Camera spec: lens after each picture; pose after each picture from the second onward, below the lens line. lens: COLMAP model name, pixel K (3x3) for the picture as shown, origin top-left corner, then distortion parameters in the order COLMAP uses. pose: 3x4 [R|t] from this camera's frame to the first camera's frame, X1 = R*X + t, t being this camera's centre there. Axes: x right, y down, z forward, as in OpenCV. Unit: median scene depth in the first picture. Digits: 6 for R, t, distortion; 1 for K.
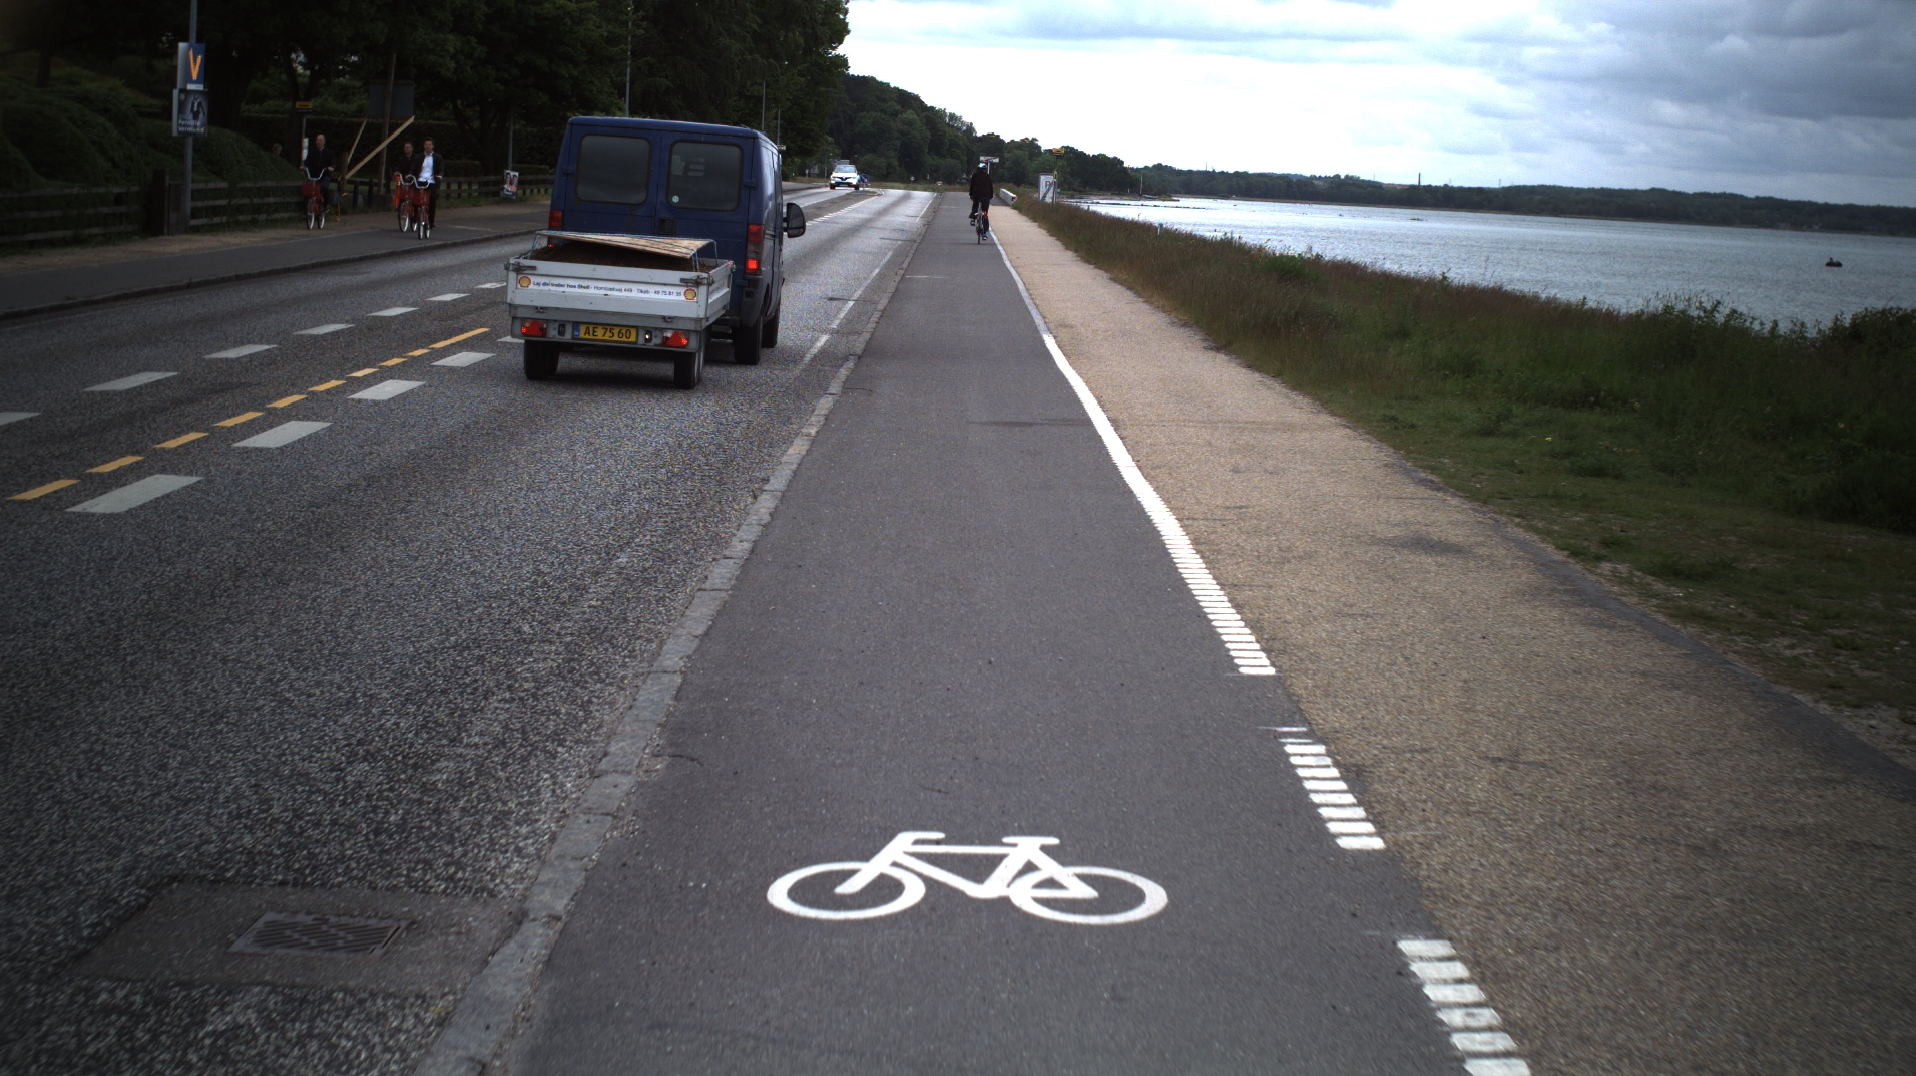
lens RADIAL K [[3553.4, 0, 960.9], [0, 3553.4, 536.0], [0, 0, 1]] dist [-0.252257, 0.000000]
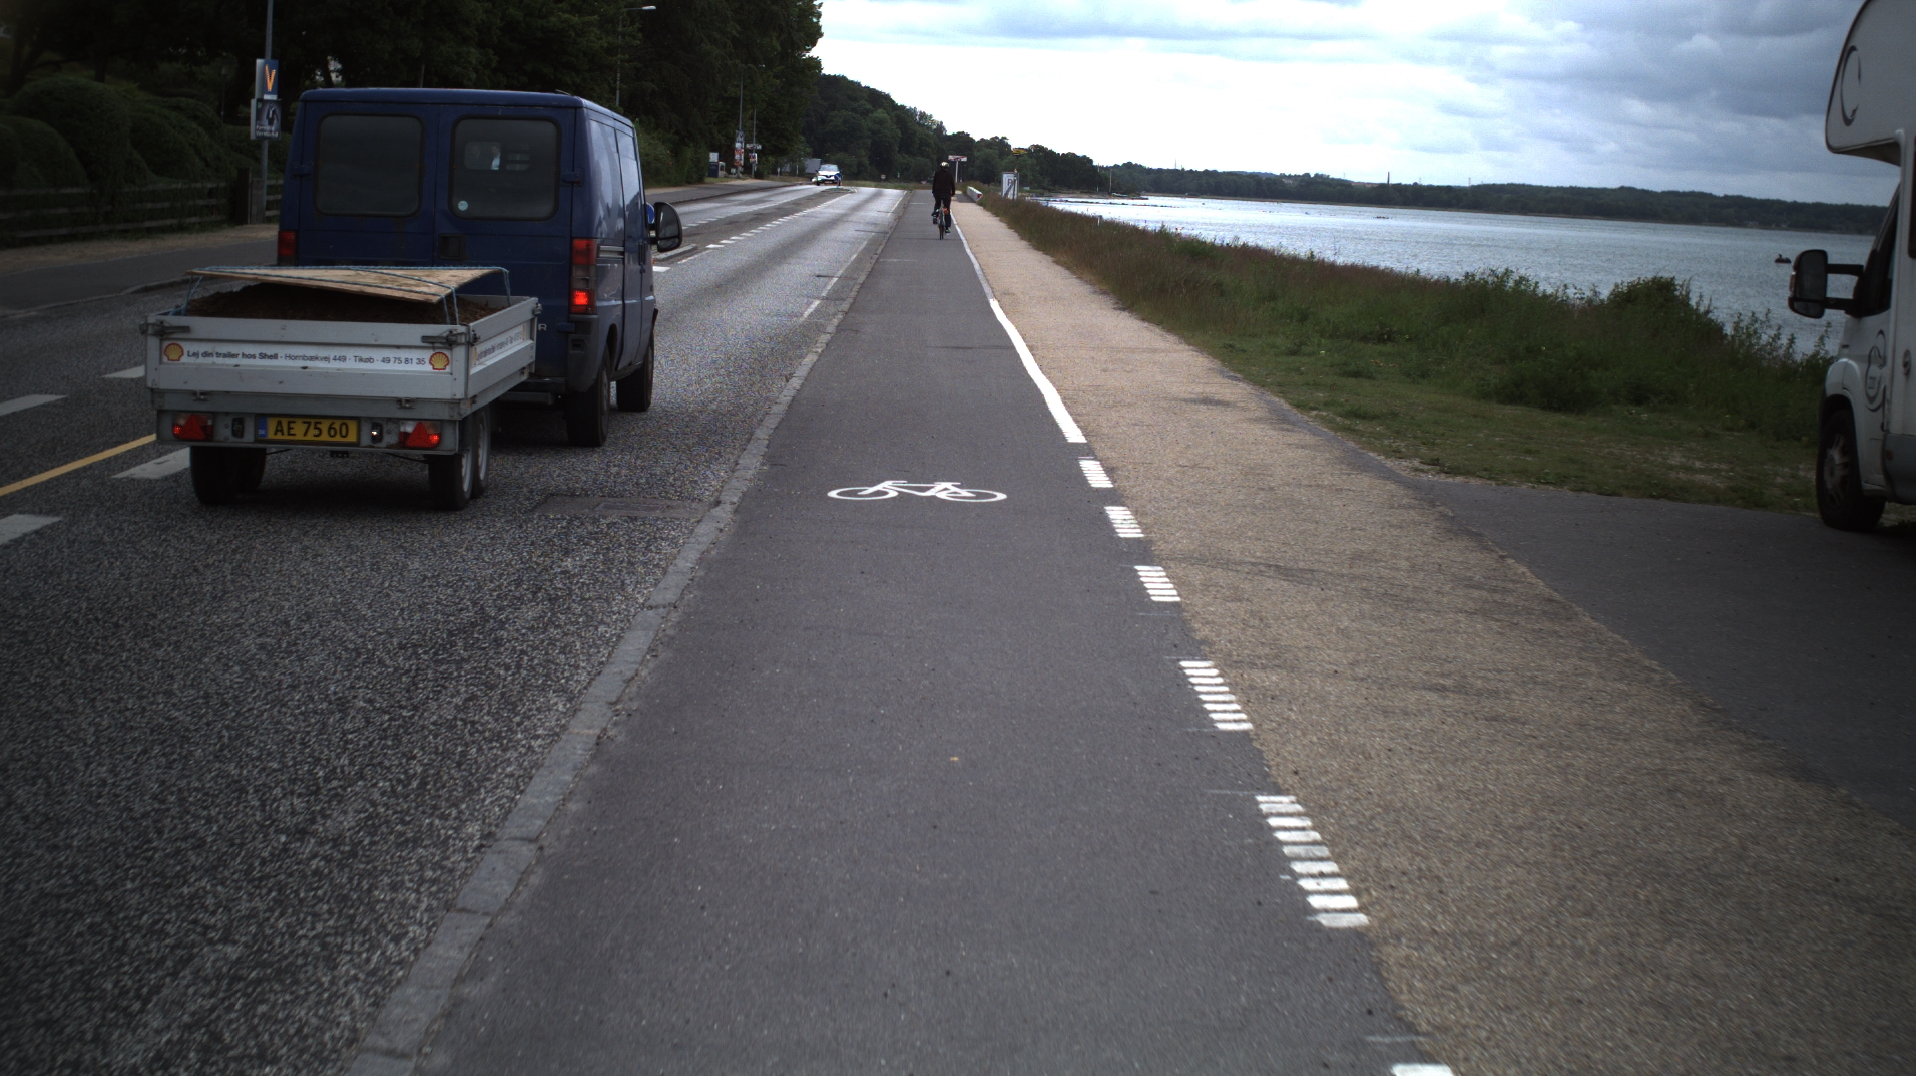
lens RADIAL K [[3553.4, 0, 954.7], [0, 3553.4, 539.9], [0, 0, 1]] dist [-0.252257, 0.000000]
pose [[0.999978, -0.000228, 0.006567, 0.000892], [0.000218, 0.999999, 0.001570, 0.010252], [-0.006567, -0.001568, 0.999977, -0.100383]]
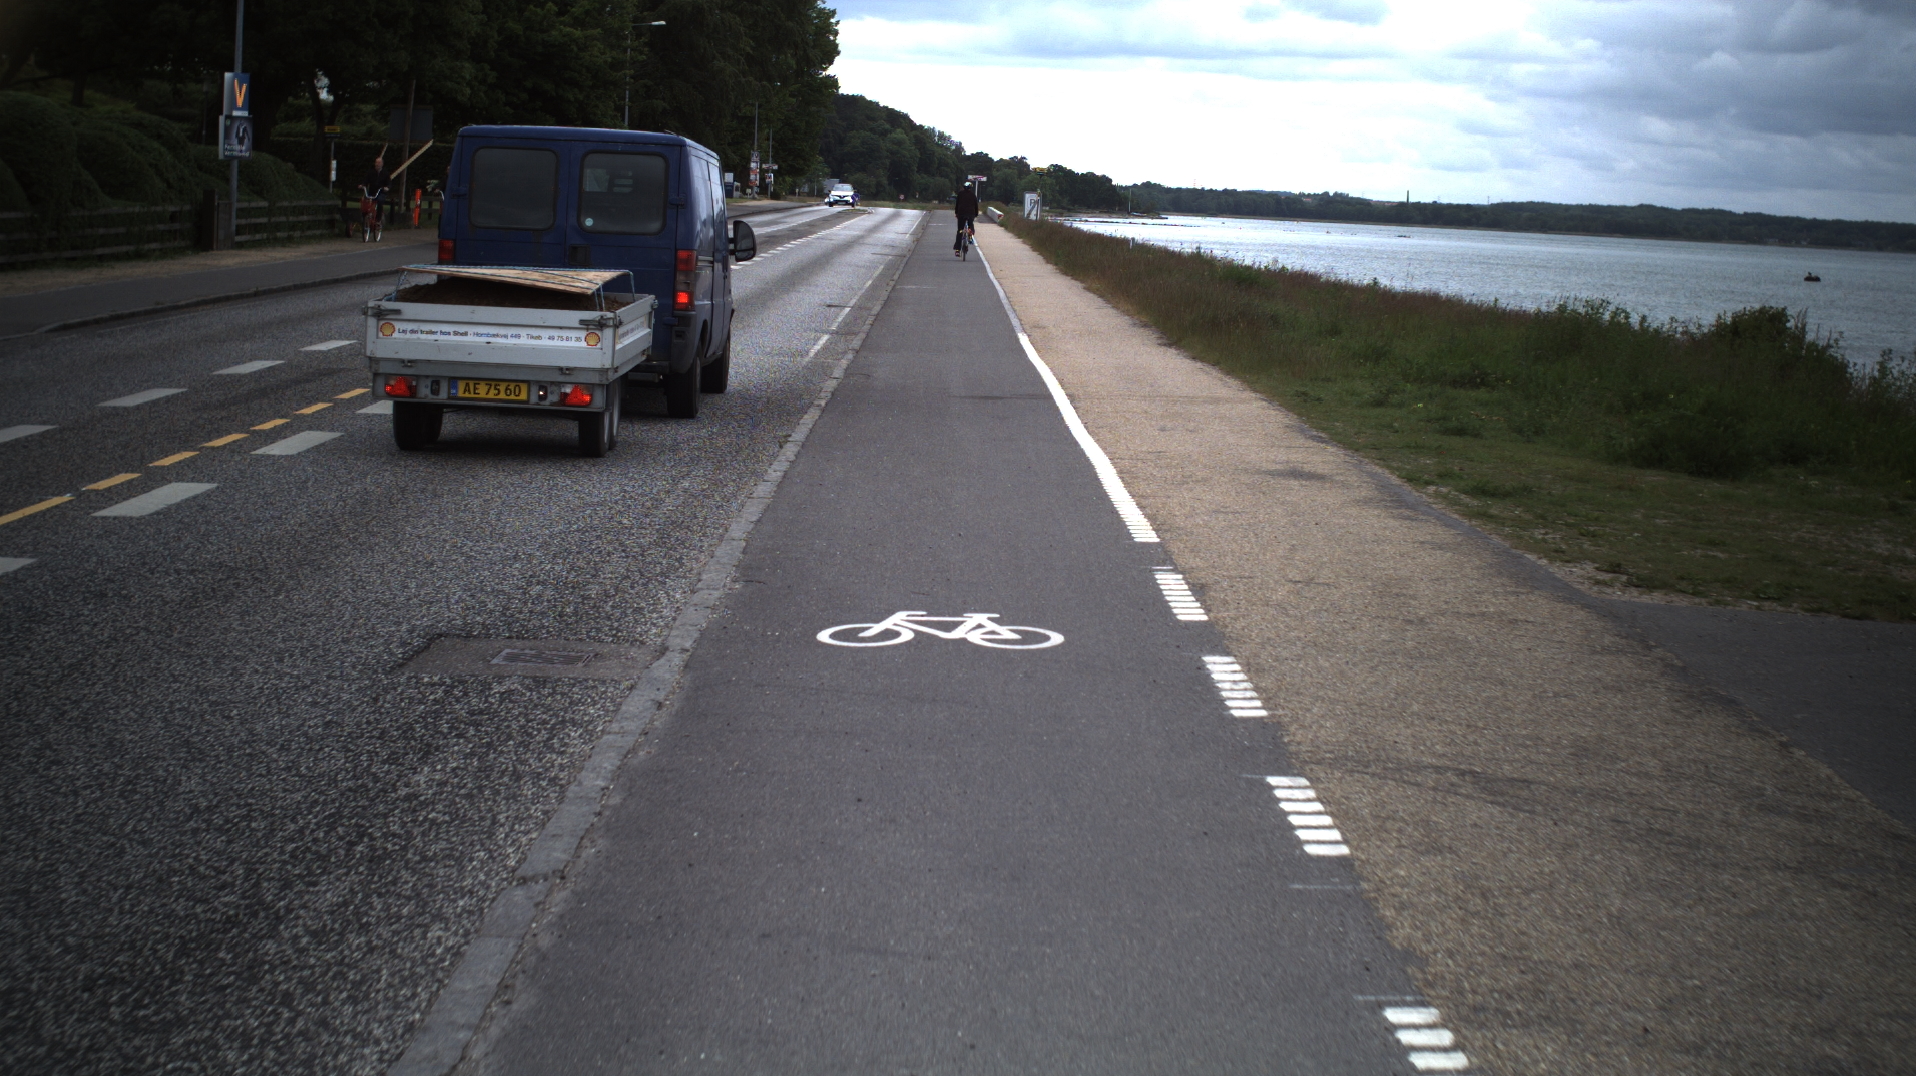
lens RADIAL K [[3553.4, 0, 954.4], [0, 3553.4, 544.8], [0, 0, 1]] dist [-0.252257, 0.000000]
pose [[0.999995, -0.002921, 0.000908, 0.000562], [0.002924, 0.999992, -0.002706, 0.005160], [-0.000900, 0.002709, 0.999996, -0.050290]]
